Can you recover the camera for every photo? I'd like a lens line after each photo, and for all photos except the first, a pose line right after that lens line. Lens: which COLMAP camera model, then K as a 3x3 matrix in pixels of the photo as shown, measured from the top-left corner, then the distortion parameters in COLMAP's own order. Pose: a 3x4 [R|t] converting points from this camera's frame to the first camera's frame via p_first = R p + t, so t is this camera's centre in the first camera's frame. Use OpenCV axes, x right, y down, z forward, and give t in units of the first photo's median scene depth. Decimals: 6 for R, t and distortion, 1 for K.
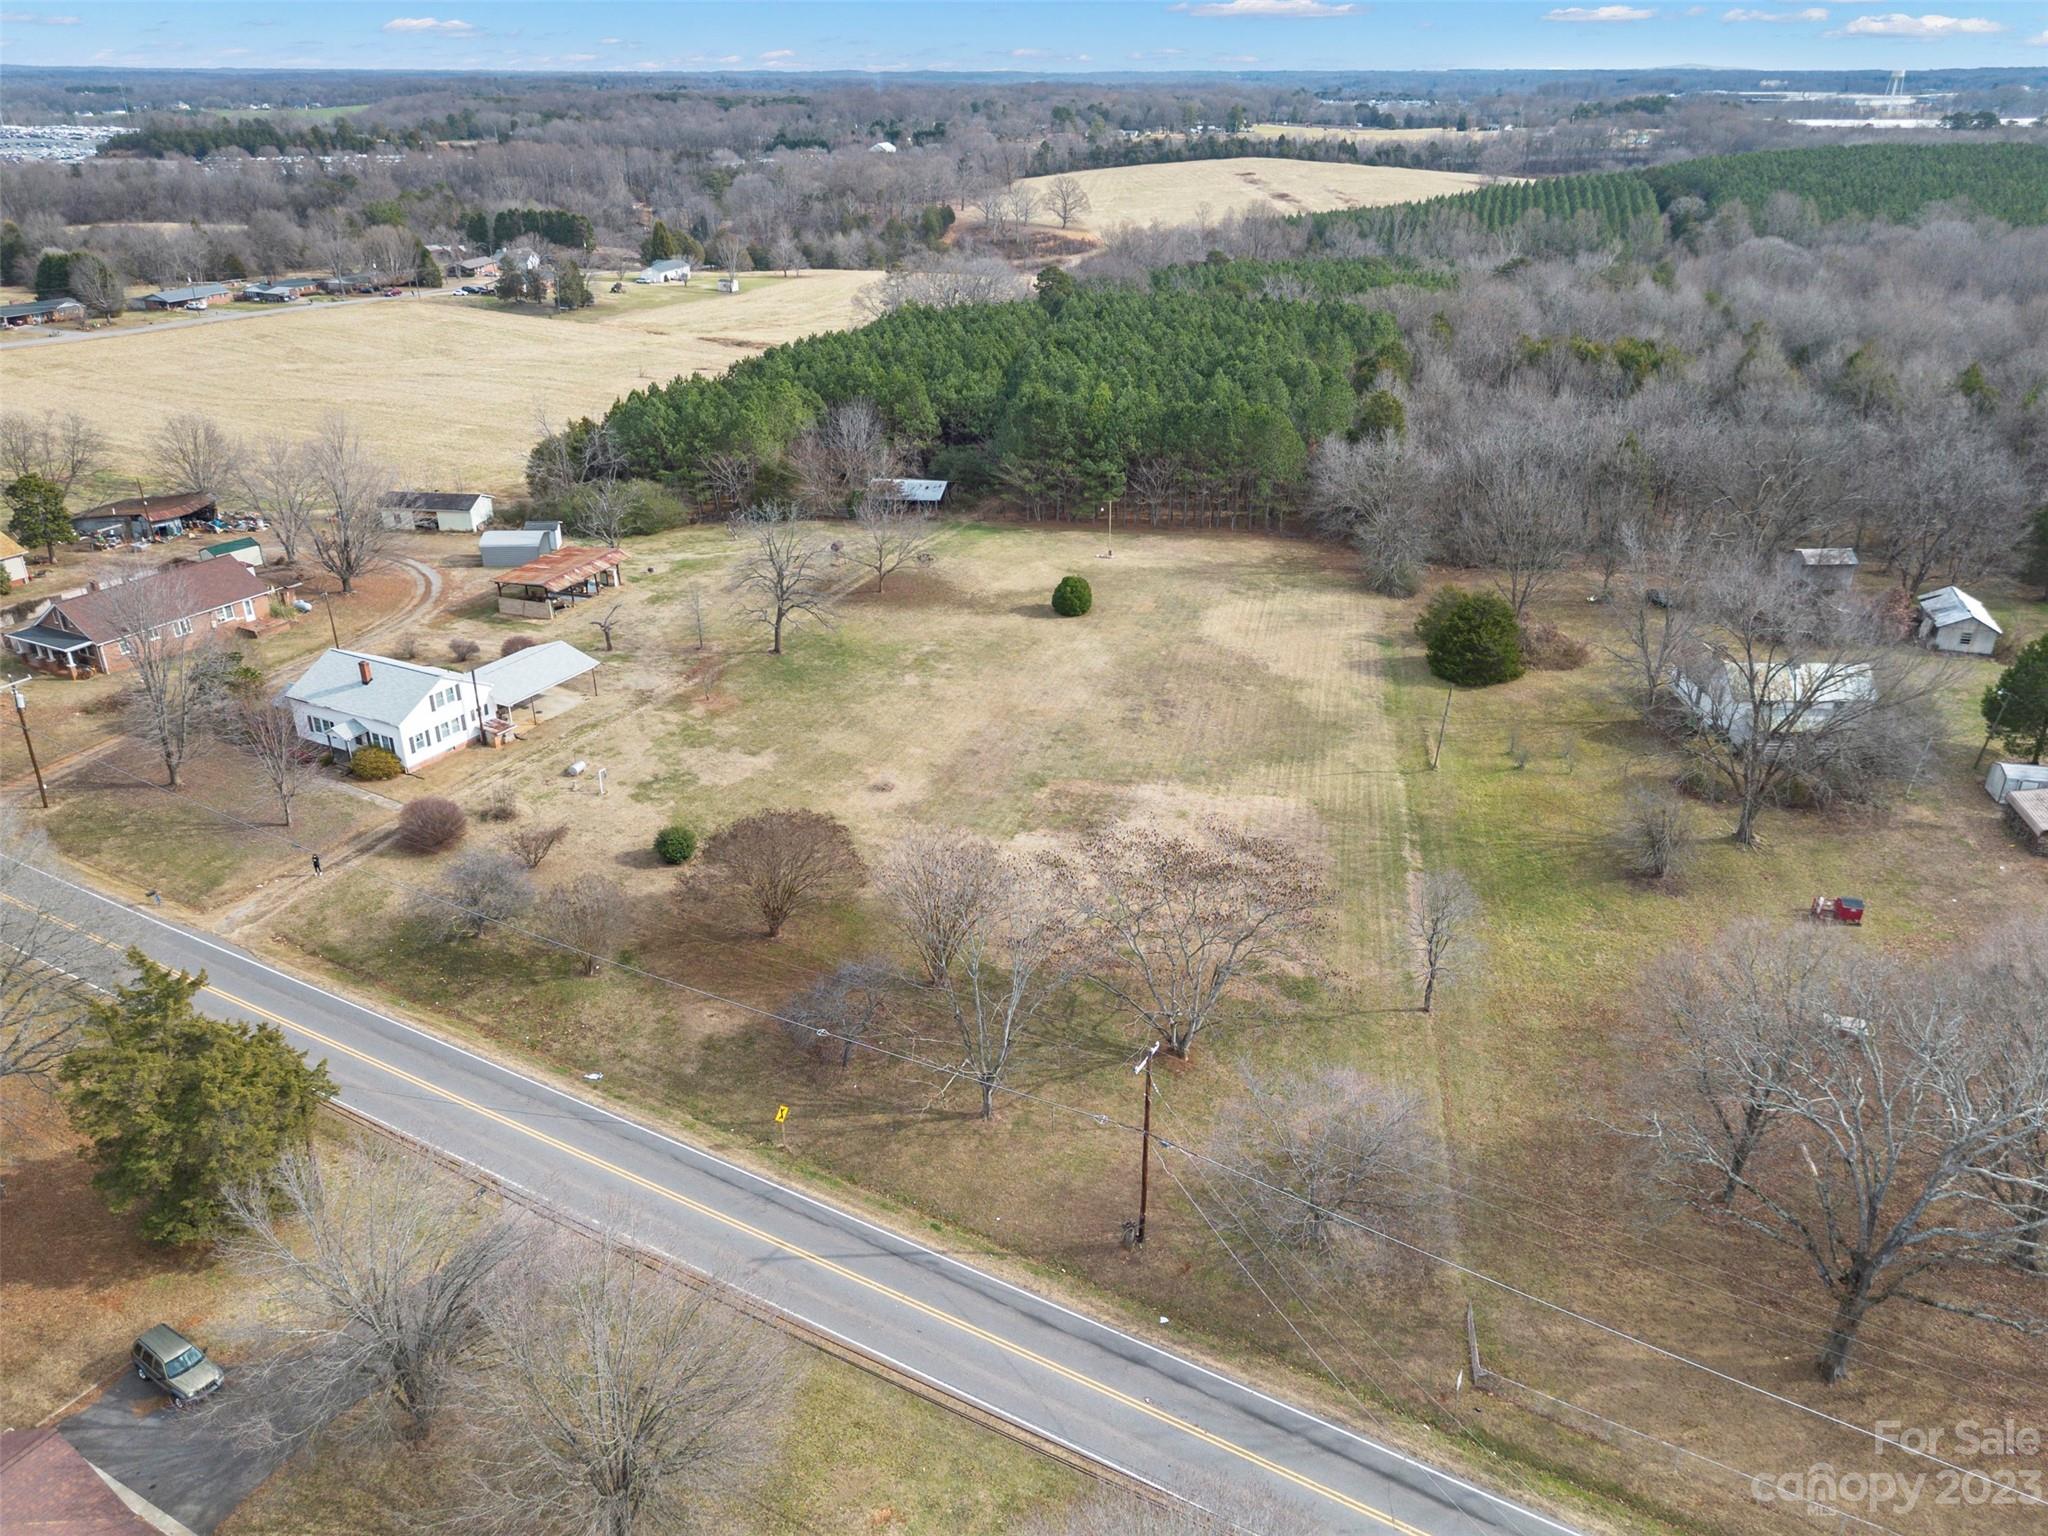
lens RADIAL K [[1479.7, 0, 1024.0], [0, 1479.7, 768.0], [0, 0, 1]] dist [0.071279, -0.074661]
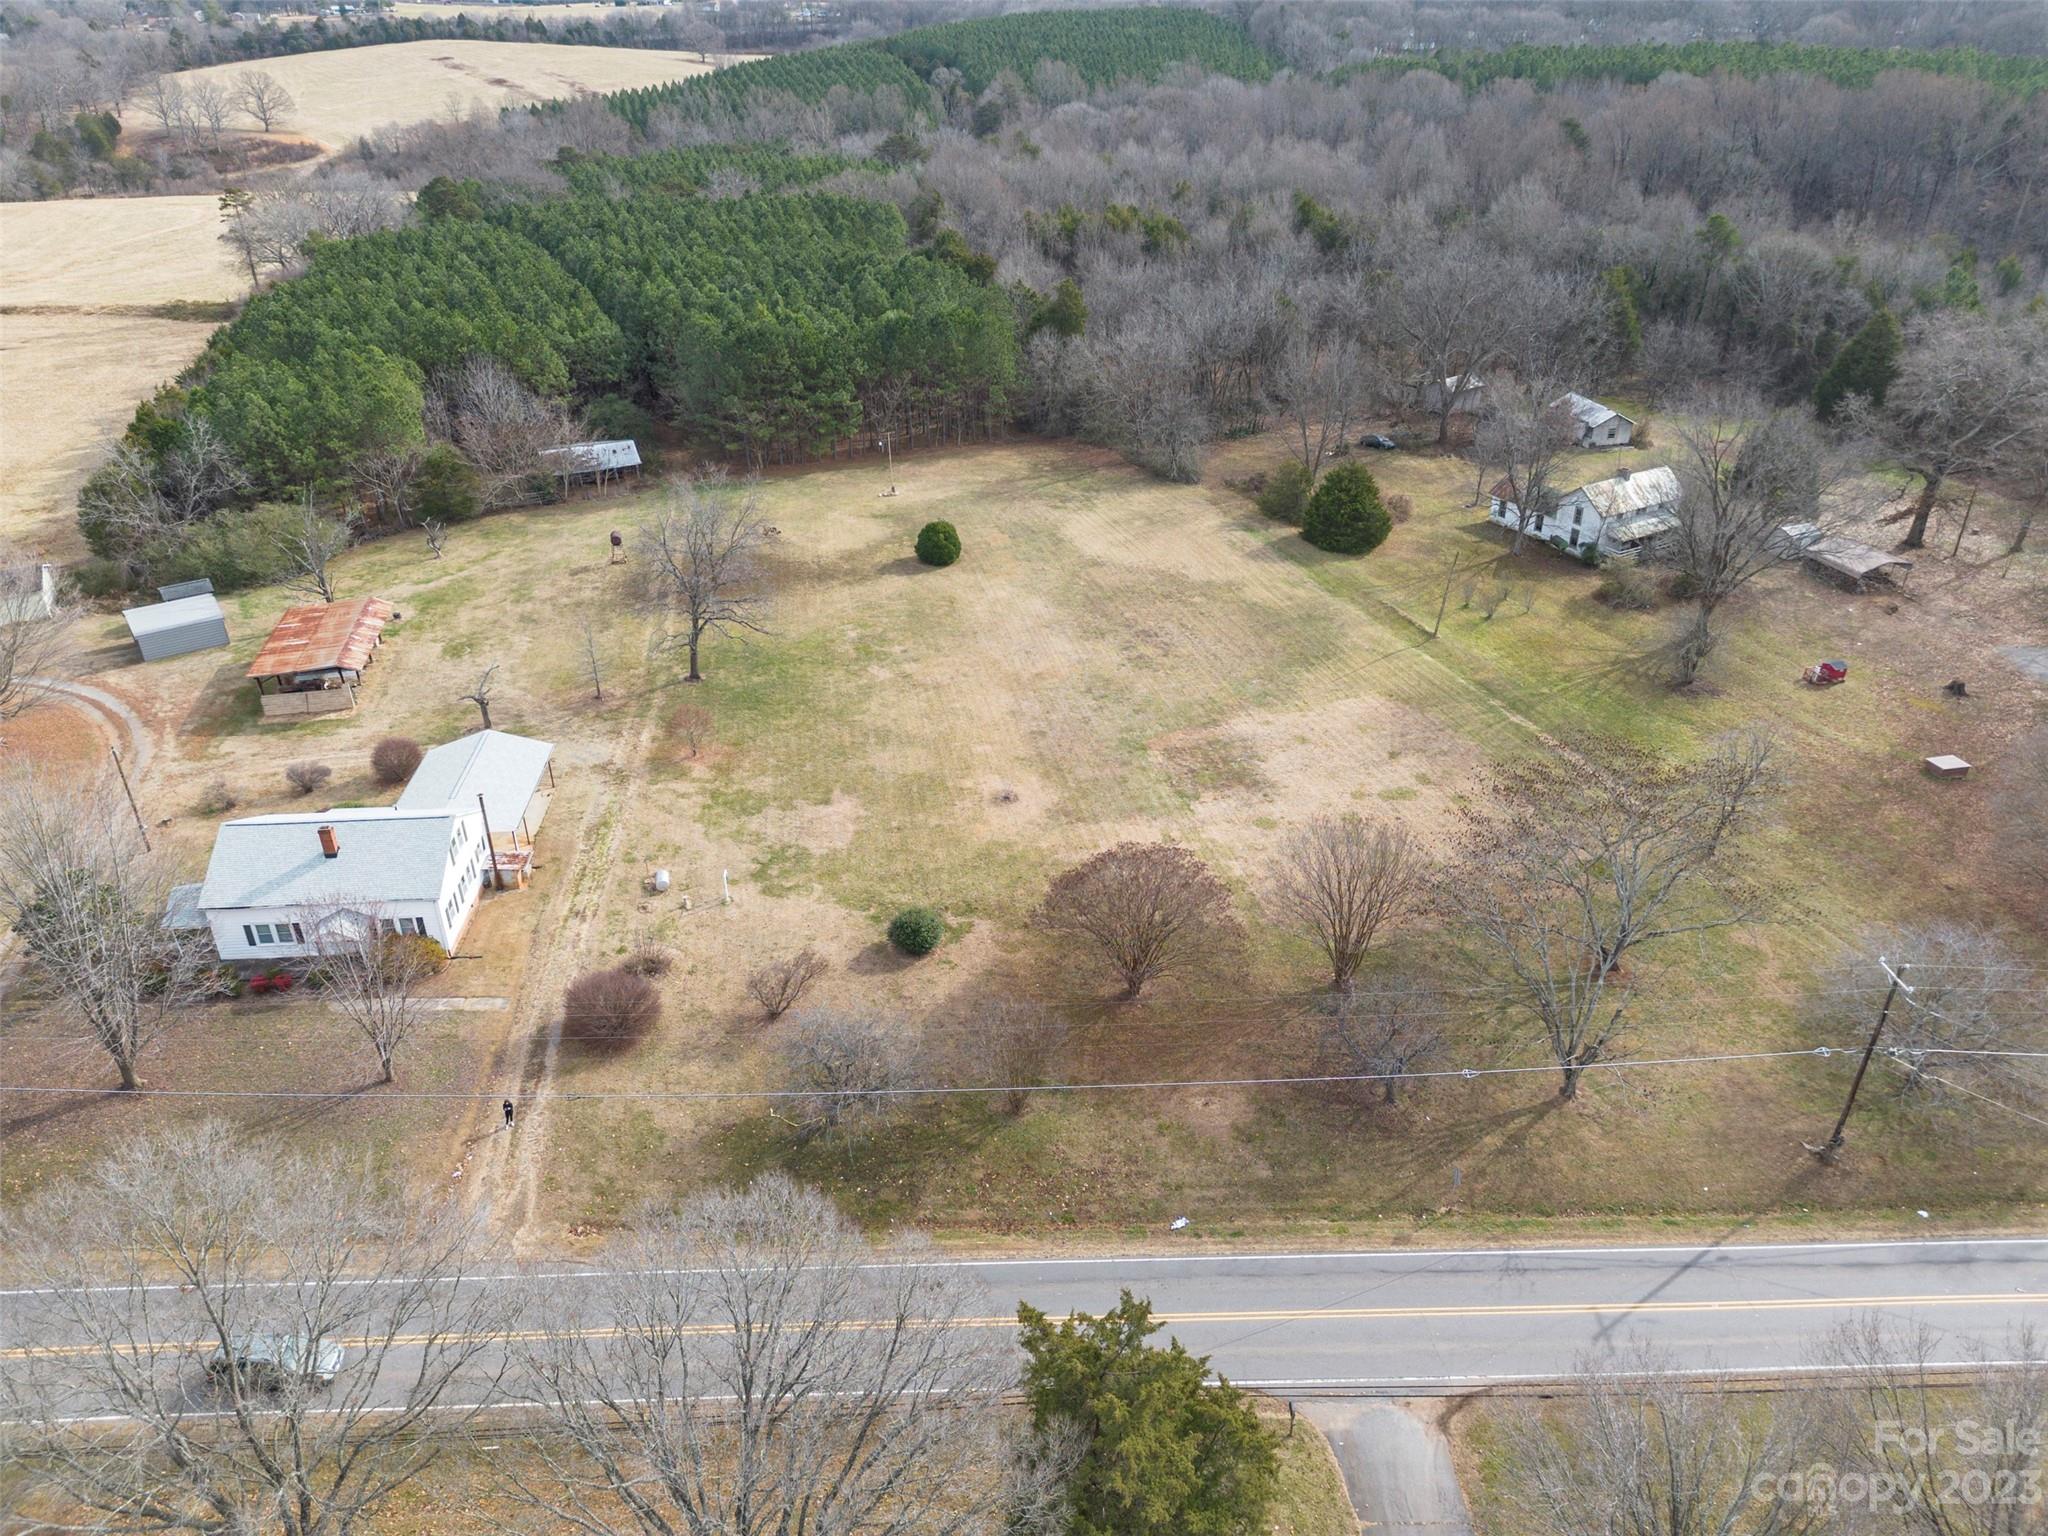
lens RADIAL K [[1457.0, 0, 1024.0], [0, 1457.0, 768.0], [0, 0, 1]] dist [0.061683, -0.058299]
pose [[0.851249, -0.263679, 0.453705, -0.142253], [0.229172, 0.964583, 0.130610, -0.034239], [-0.472075, -0.007205, 0.881529, 0.071863]]
